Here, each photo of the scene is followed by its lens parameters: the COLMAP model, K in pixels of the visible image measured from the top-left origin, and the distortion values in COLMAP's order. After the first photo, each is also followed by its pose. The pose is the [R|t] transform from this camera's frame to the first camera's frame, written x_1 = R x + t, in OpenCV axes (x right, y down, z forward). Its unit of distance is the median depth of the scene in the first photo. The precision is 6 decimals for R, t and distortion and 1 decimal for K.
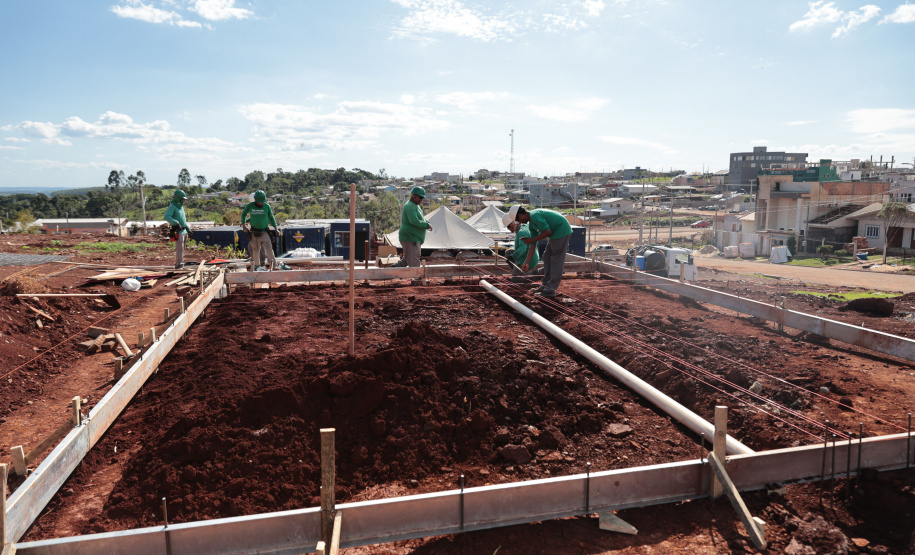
lens RADIAL K [[625.0, 0, 452.5], [0, 625.0, 271.6], [0, 0, 1]] dist [0.001609, 0.002852]
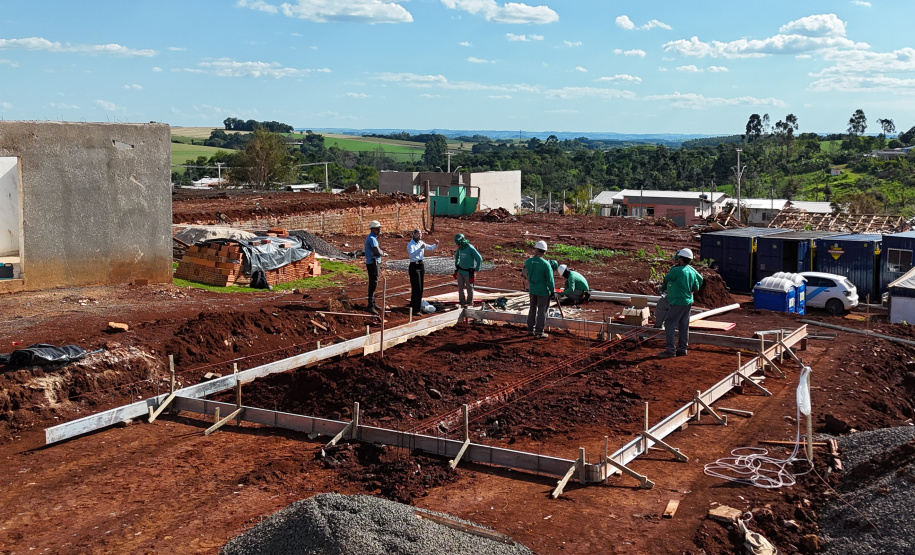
lens RADIAL K [[1030.1, 0, 498.8], [0, 1030.1, 220.6], [0, 0, 1]] dist [0.101400, 0.000000]
pose [[0.734817, 0.060969, -0.675520, 1.047162], [-0.095646, 0.995314, -0.014211, -0.145592], [0.671488, 0.075054, 0.737205, -0.512902]]
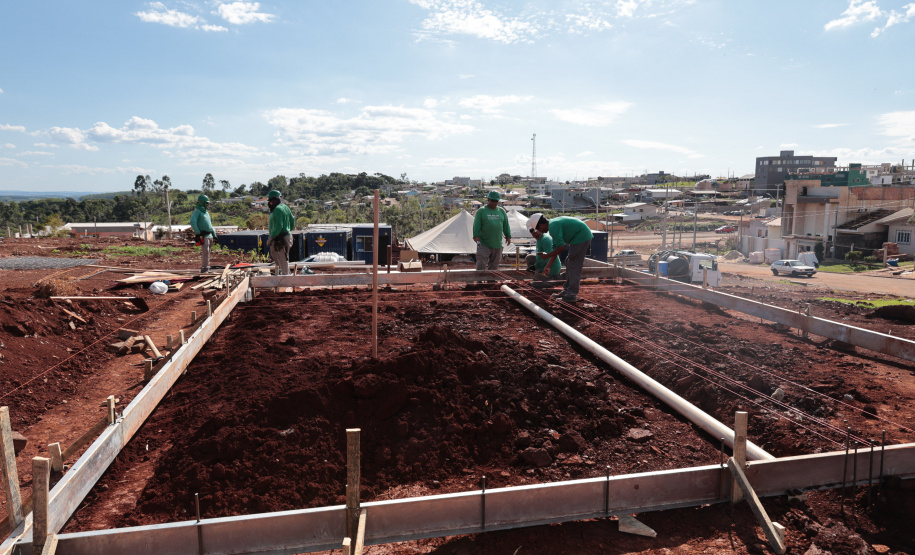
lens RADIAL K [[625.0, 0, 454.0], [0, 625.0, 283.1], [0, 0, 1]] dist [0.001609, 0.002852]
pose [[0.999511, 0.004672, -0.030927, -0.000660], [-0.004340, 0.999933, 0.010775, -0.000145], [0.030975, -0.010635, 0.999464, -0.004718]]
